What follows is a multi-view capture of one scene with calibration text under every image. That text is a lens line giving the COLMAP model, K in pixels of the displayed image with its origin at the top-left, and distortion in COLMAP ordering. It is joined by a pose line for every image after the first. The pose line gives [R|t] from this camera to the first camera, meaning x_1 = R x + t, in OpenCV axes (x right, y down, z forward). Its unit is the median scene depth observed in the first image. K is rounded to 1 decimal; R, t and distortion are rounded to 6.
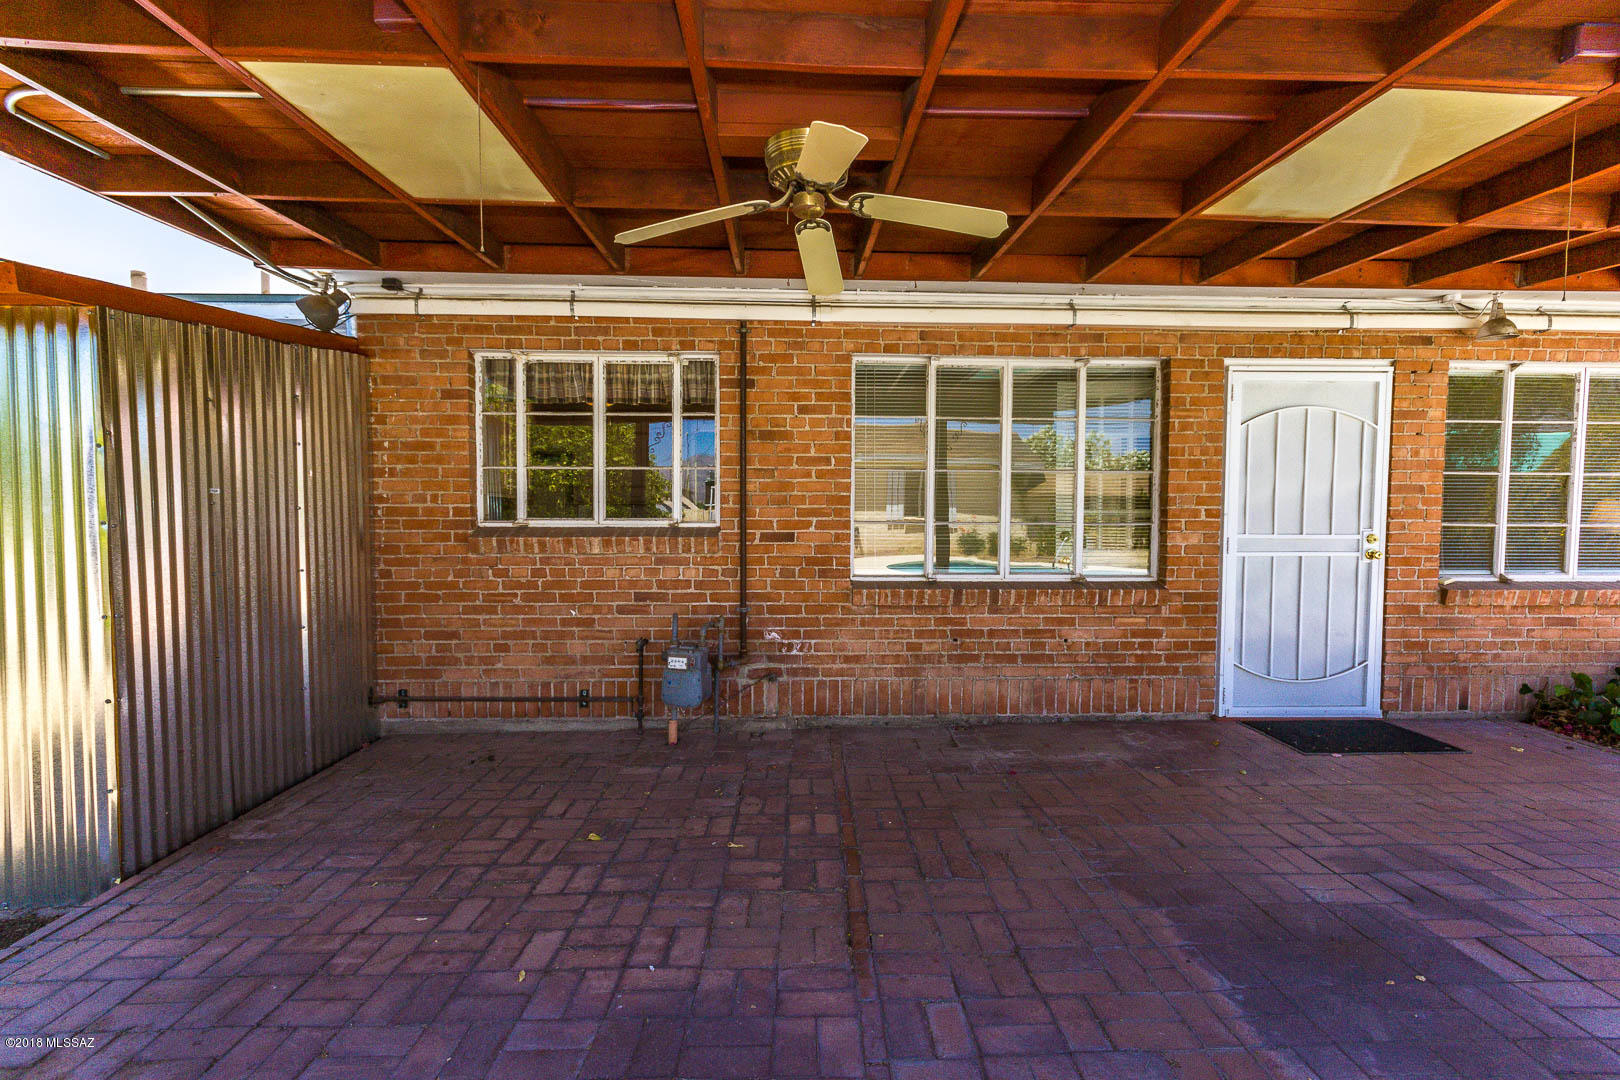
lens RADIAL K [[751.9, 0, 816.5], [0, 751.9, 543.3], [0, 0, 1]] dist [0.004741, 0.001818]
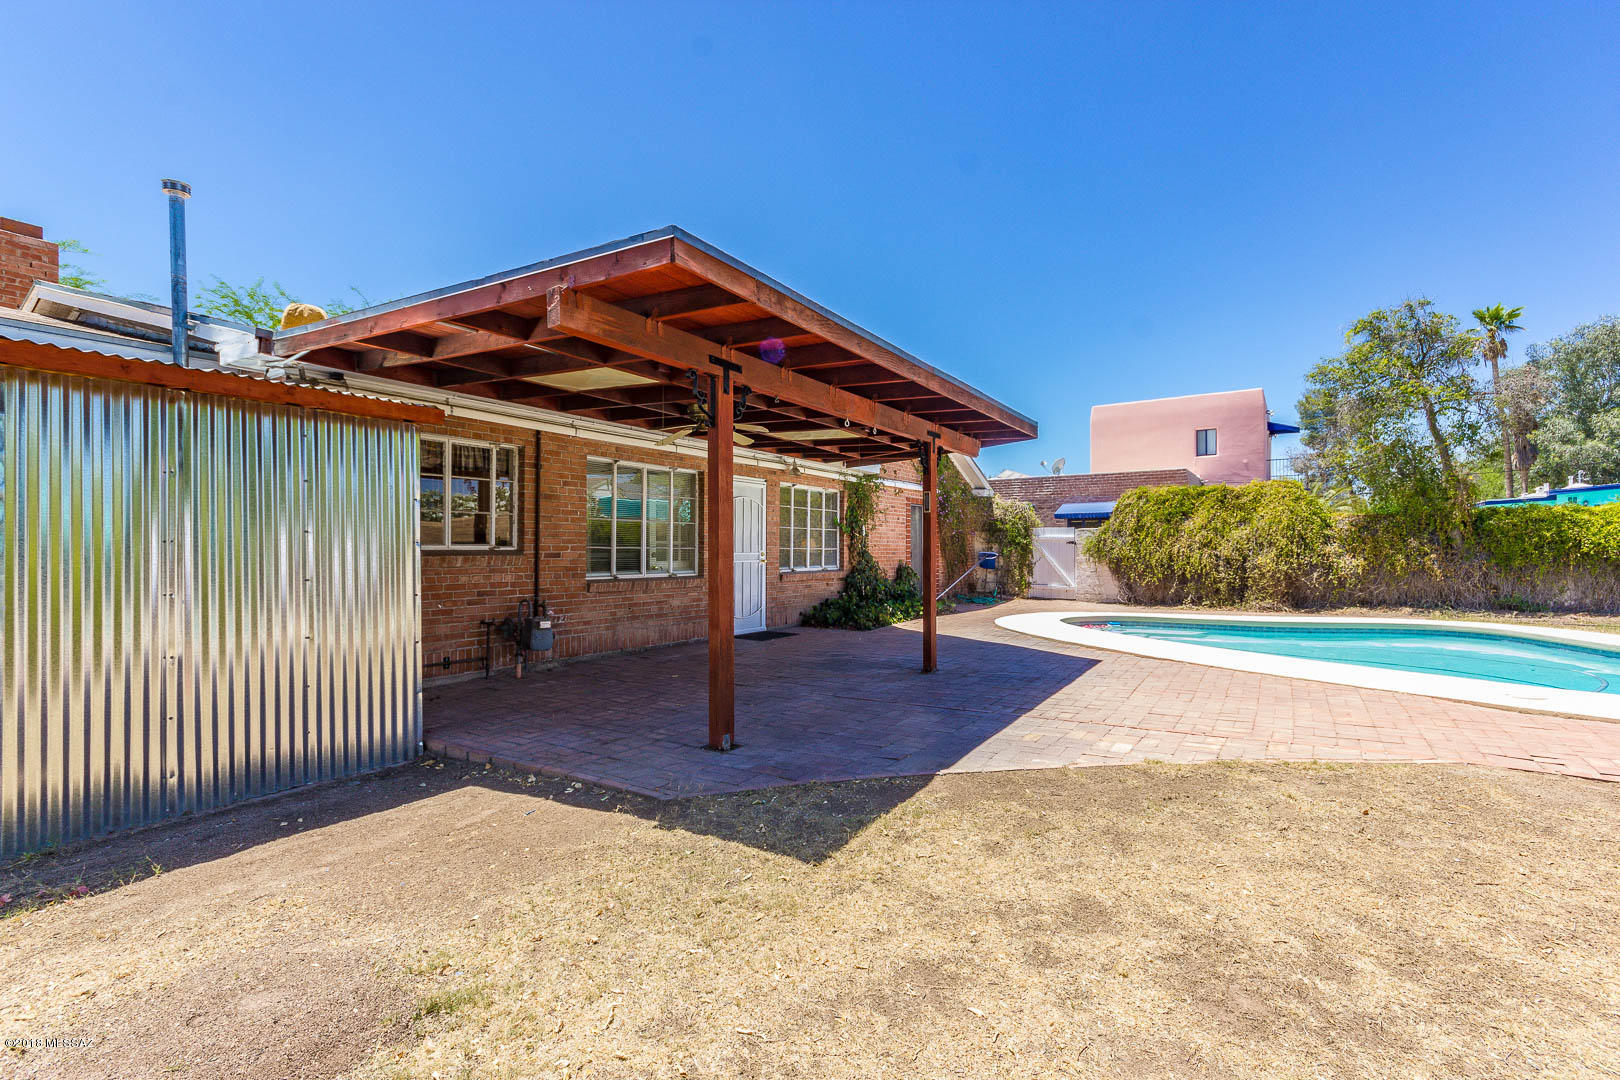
lens RADIAL K [[741.5, 0, 815.2], [0, 741.5, 544.1], [0, 0, 1]] dist [0.005585, 0.002371]
pose [[0.569198, 0.003951, 0.822191, -1.111575], [0.034751, 0.998979, -0.028858, 0.036034], [-0.821466, 0.044998, 0.568480, -0.470758]]
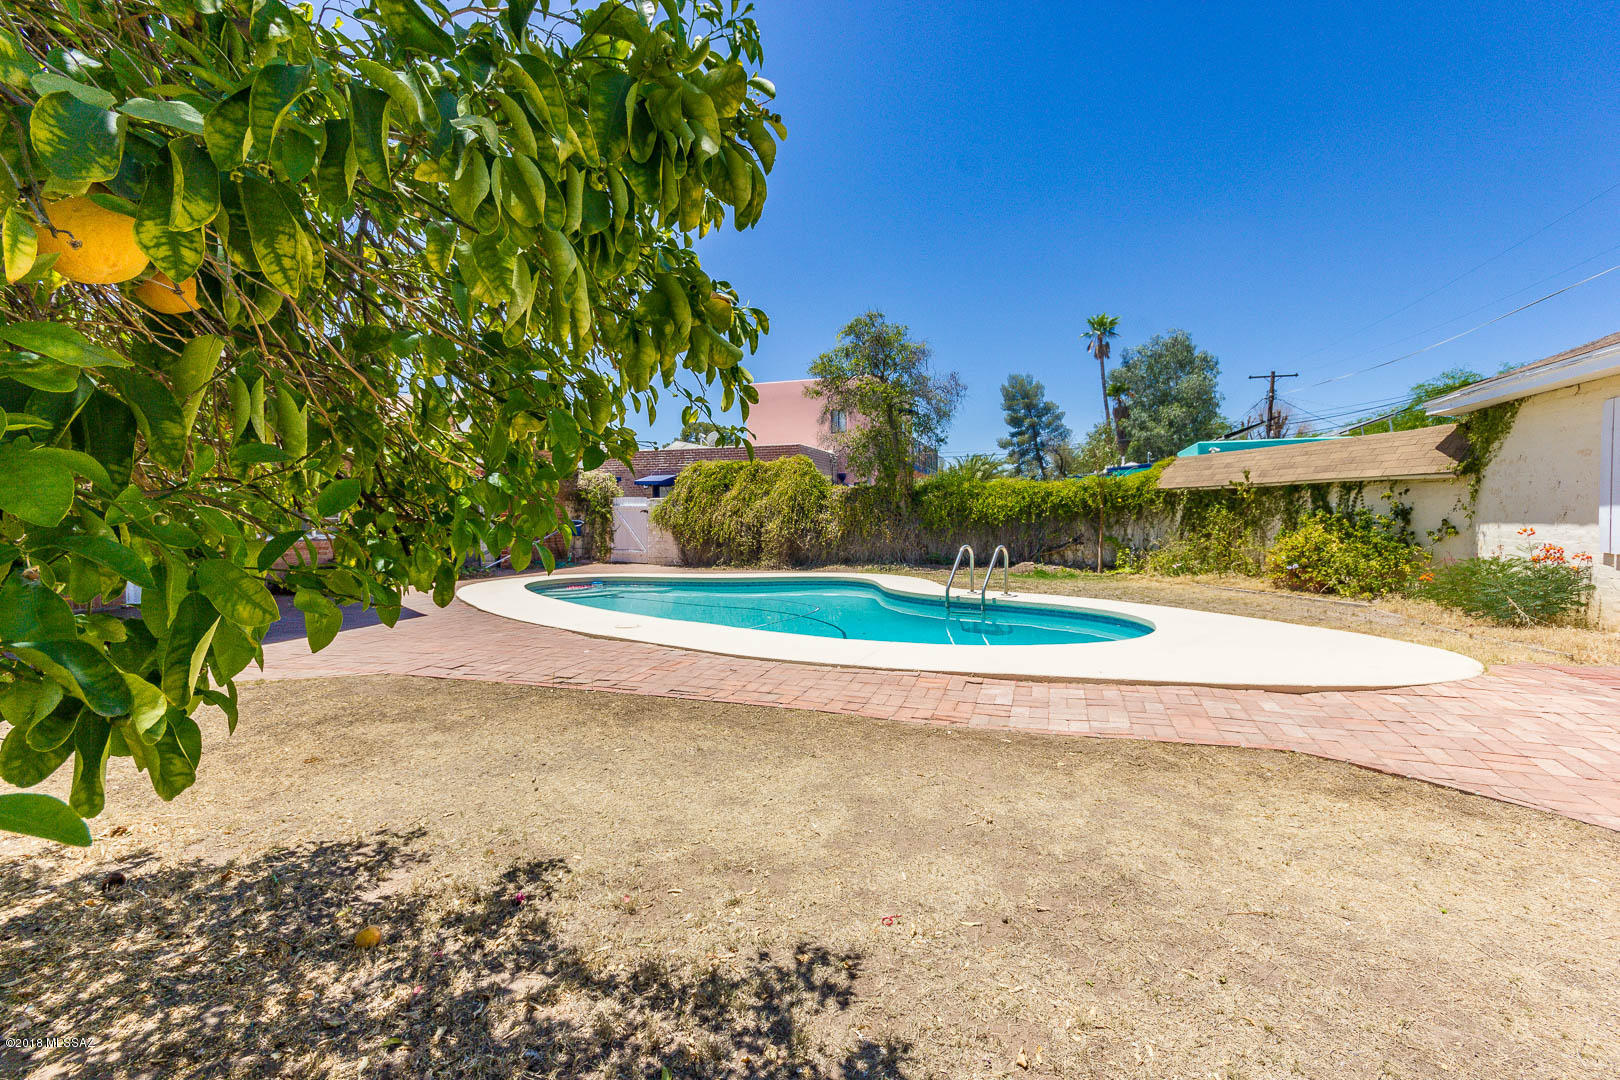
lens RADIAL K [[741.5, 0, 815.2], [0, 741.5, 544.1], [0, 0, 1]] dist [0.005585, 0.002371]
pose [[0.330884, -0.038936, 0.942868, -0.852735], [0.042945, 0.998735, 0.026172, 0.080548], [-0.942694, 0.031832, 0.332137, -1.646886]]
